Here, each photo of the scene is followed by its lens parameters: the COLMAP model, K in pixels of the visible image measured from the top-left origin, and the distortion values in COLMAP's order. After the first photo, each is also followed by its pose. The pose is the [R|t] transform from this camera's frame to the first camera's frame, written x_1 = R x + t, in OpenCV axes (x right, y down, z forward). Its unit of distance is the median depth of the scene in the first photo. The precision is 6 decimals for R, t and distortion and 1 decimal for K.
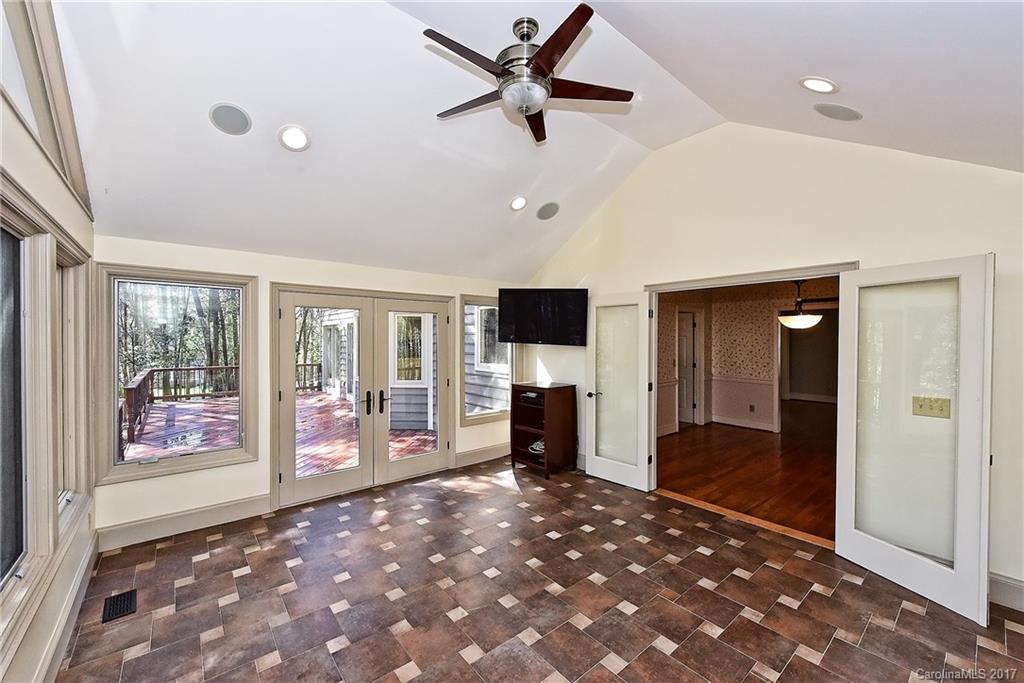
lens RADIAL K [[404.3, 0, 516.0], [0, 404.3, 340.5], [0, 0, 1]] dist [0.001335, -0.000217]
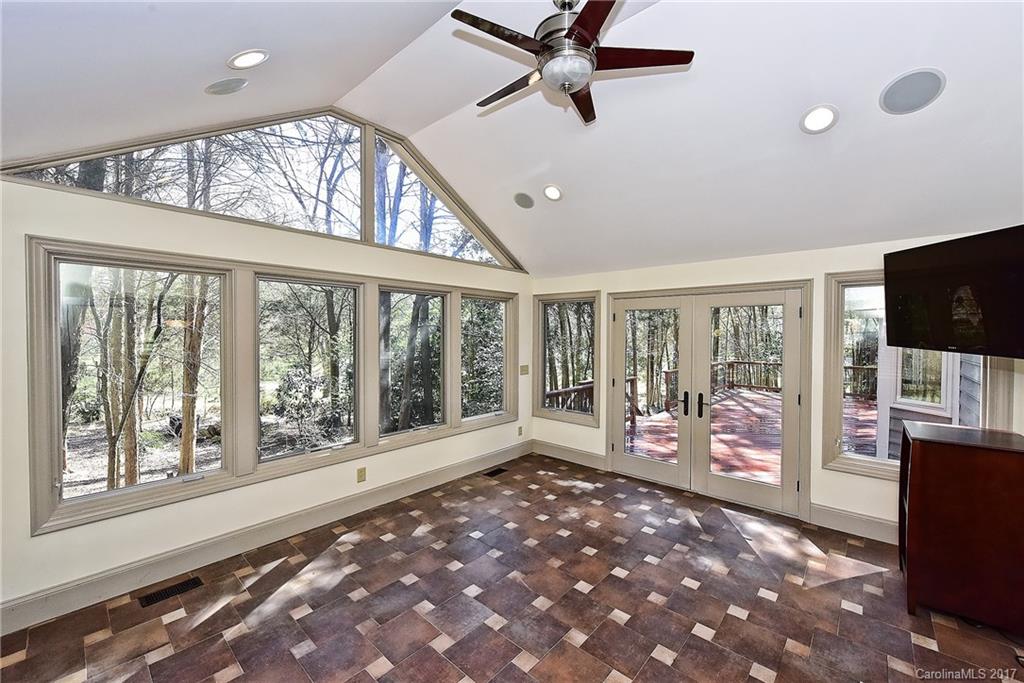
lens RADIAL K [[404.3, 0, 516.0], [0, 404.3, 340.5], [0, 0, 1]] dist [0.001335, -0.000217]
pose [[0.145664, 0.015494, -0.989213, 0.672531], [-0.008877, 0.999858, 0.014353, -0.010171], [0.989294, 0.006691, 0.145781, 0.561046]]
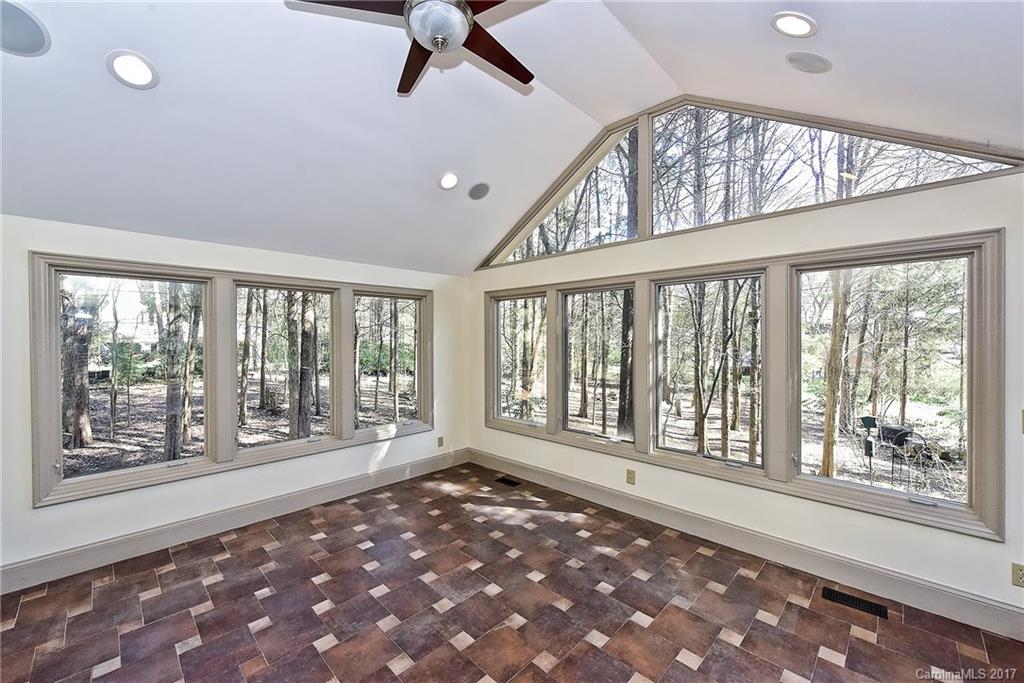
lens RADIAL K [[404.3, 0, 516.0], [0, 404.3, 340.5], [0, 0, 1]] dist [0.001335, -0.000217]
pose [[-0.994939, 0.001890, -0.100460, -0.033879], [0.000787, 0.999939, 0.011019, -0.002814], [0.100474, 0.010884, -0.994880, 1.325977]]
